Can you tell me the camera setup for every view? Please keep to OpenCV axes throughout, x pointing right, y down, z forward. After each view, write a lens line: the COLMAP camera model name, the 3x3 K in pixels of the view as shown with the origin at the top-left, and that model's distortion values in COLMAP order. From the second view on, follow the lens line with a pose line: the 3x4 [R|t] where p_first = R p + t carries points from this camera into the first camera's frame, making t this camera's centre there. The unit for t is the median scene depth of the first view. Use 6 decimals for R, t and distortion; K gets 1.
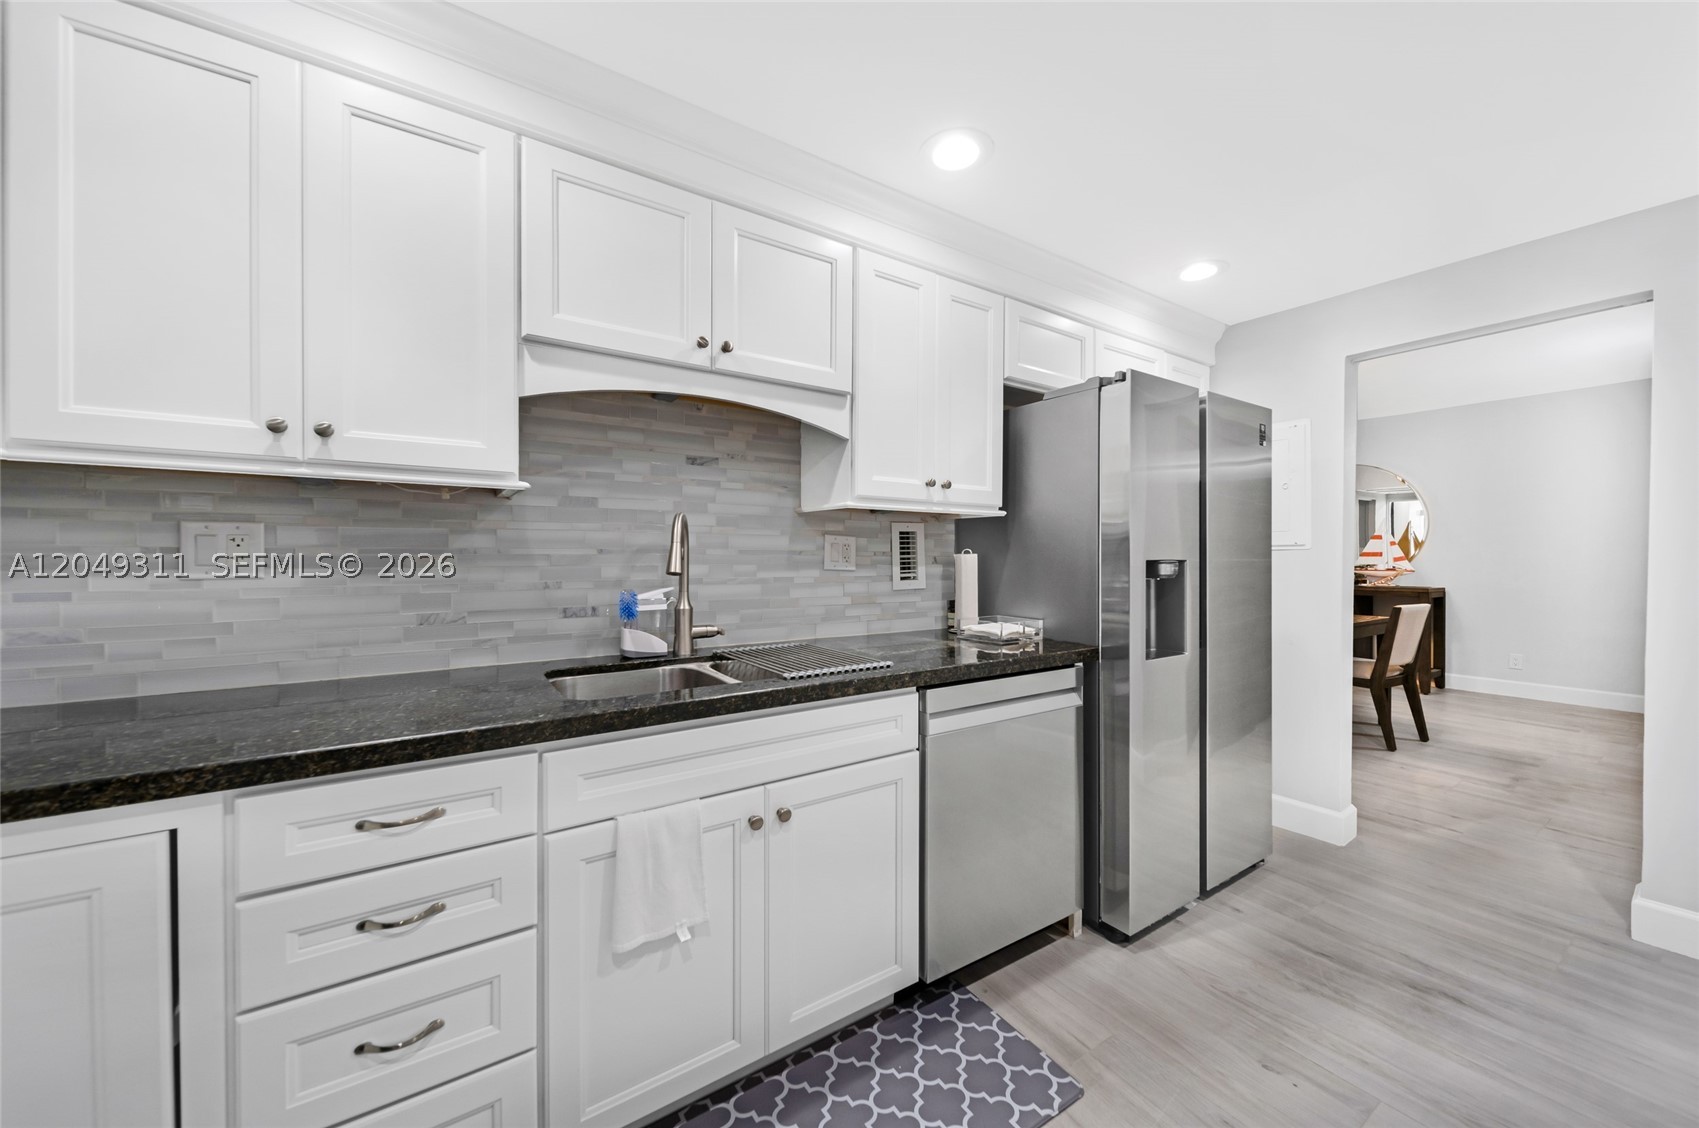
lens RADIAL K [[598.6, 0, 848.2], [0, 598.6, 558.0], [0, 0, 1]] dist [-0.000487, -0.000099]
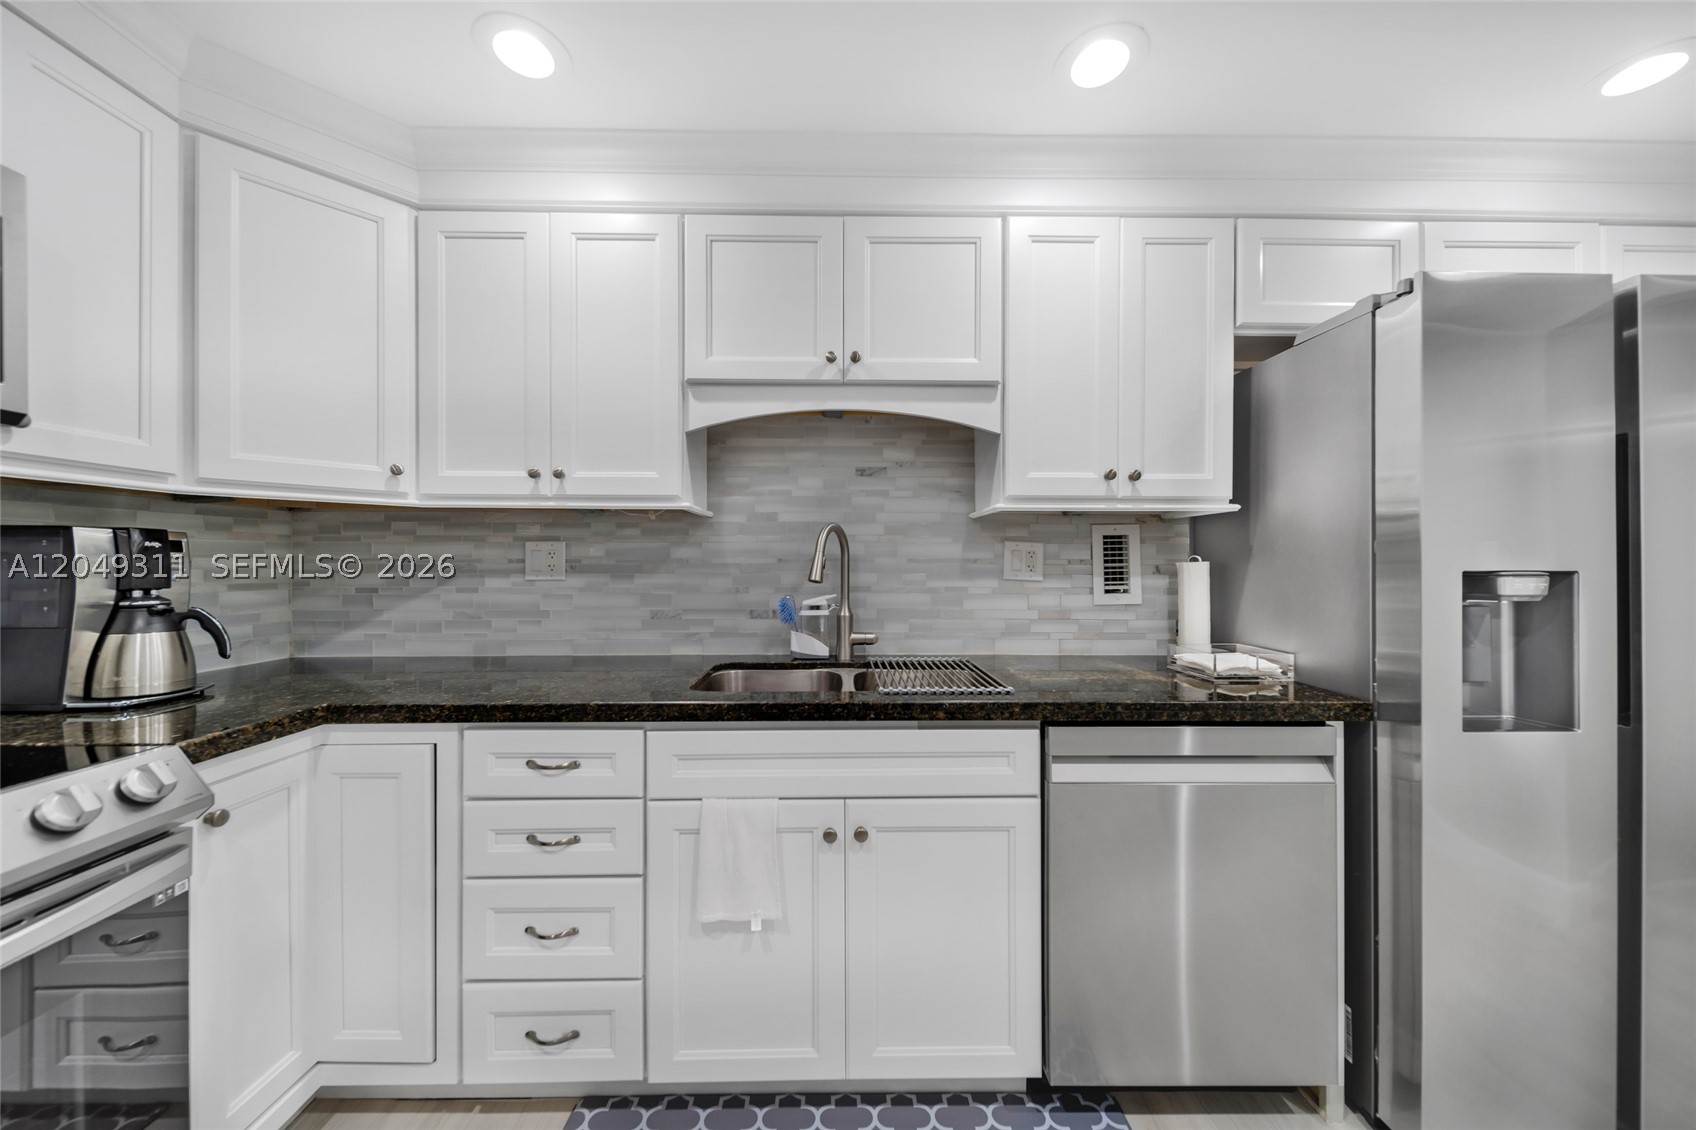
lens RADIAL K [[586.3, 0, 846.4], [0, 586.3, 562.9], [0, 0, 1]] dist [0.001427, -0.000098]
pose [[0.847765, -0.001887, -0.530368, 0.271189], [-0.001571, 0.999980, -0.006070, -0.000045], [0.530369, 0.005979, 0.847746, 0.138151]]
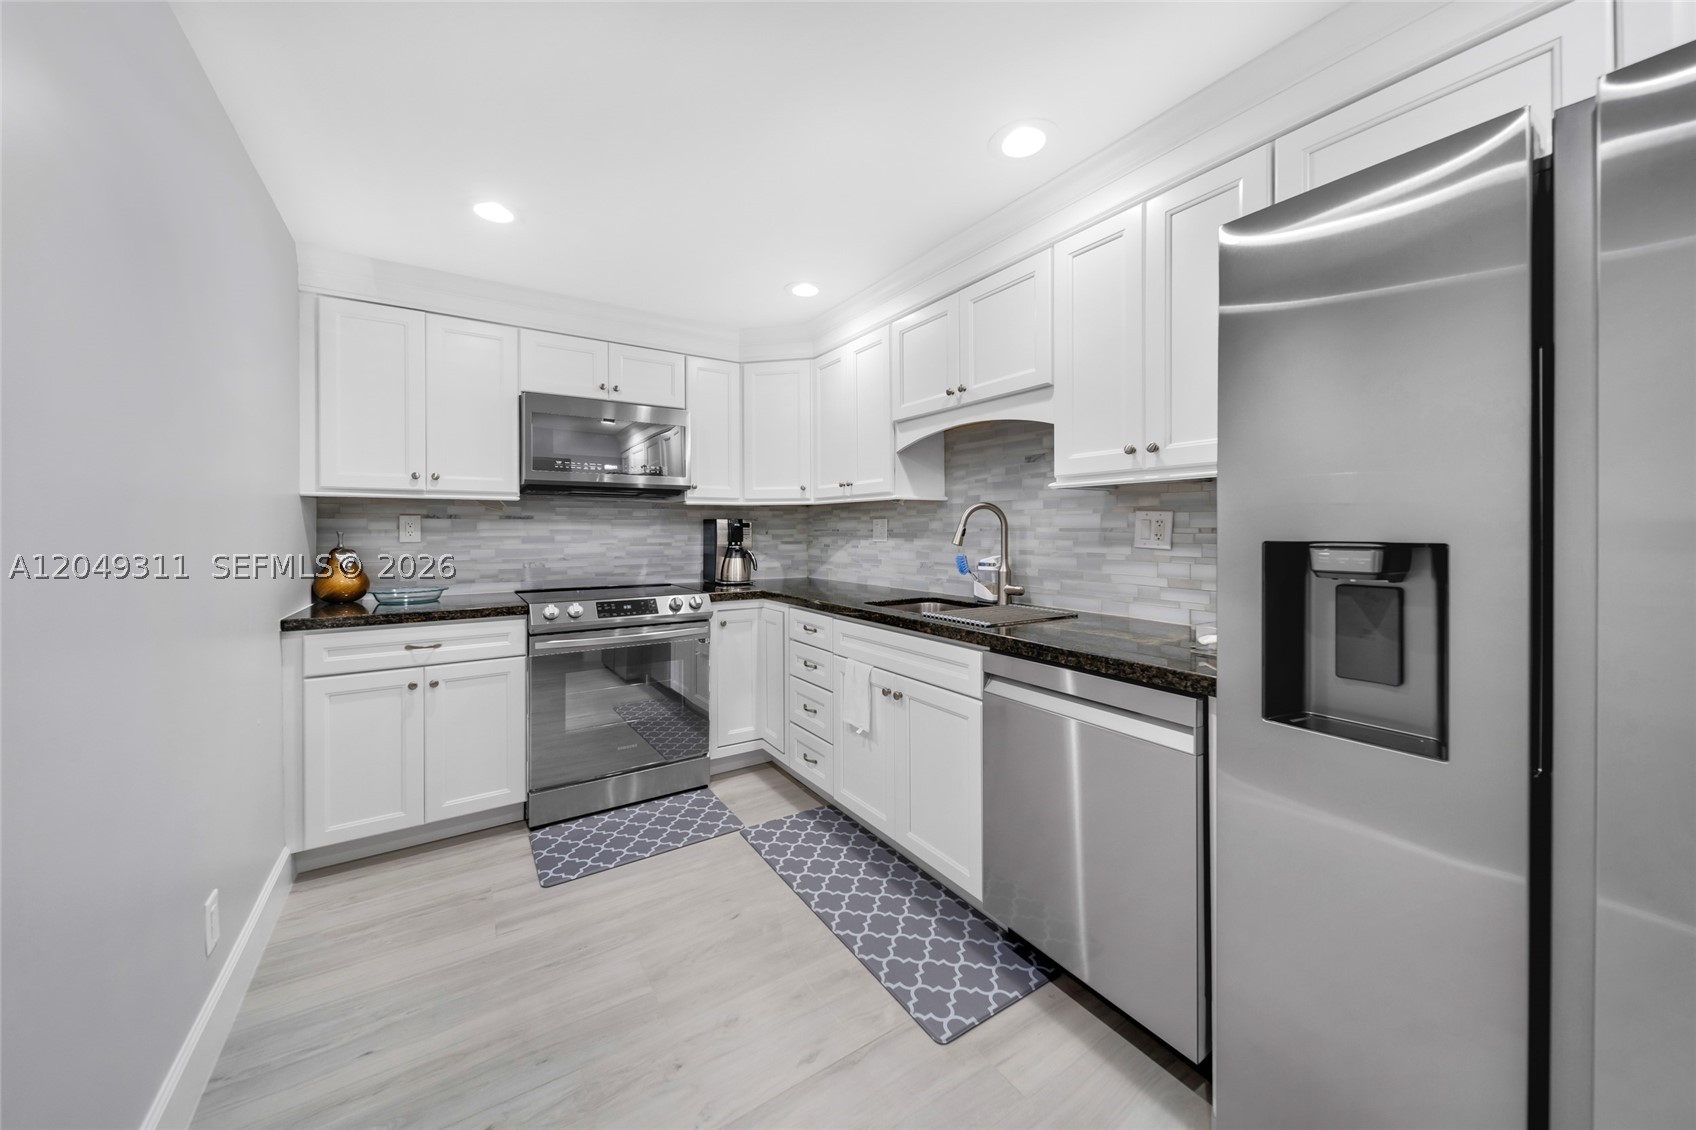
lens RADIAL K [[544.7, 0, 833.3], [0, 544.7, 533.8], [0, 0, 1]] dist [0.000977, -0.000046]
pose [[0.035094, 0.002168, -0.999382, 0.970014], [-0.004924, 0.999986, 0.001996, -0.001967], [0.999372, 0.004851, 0.035104, 0.567196]]
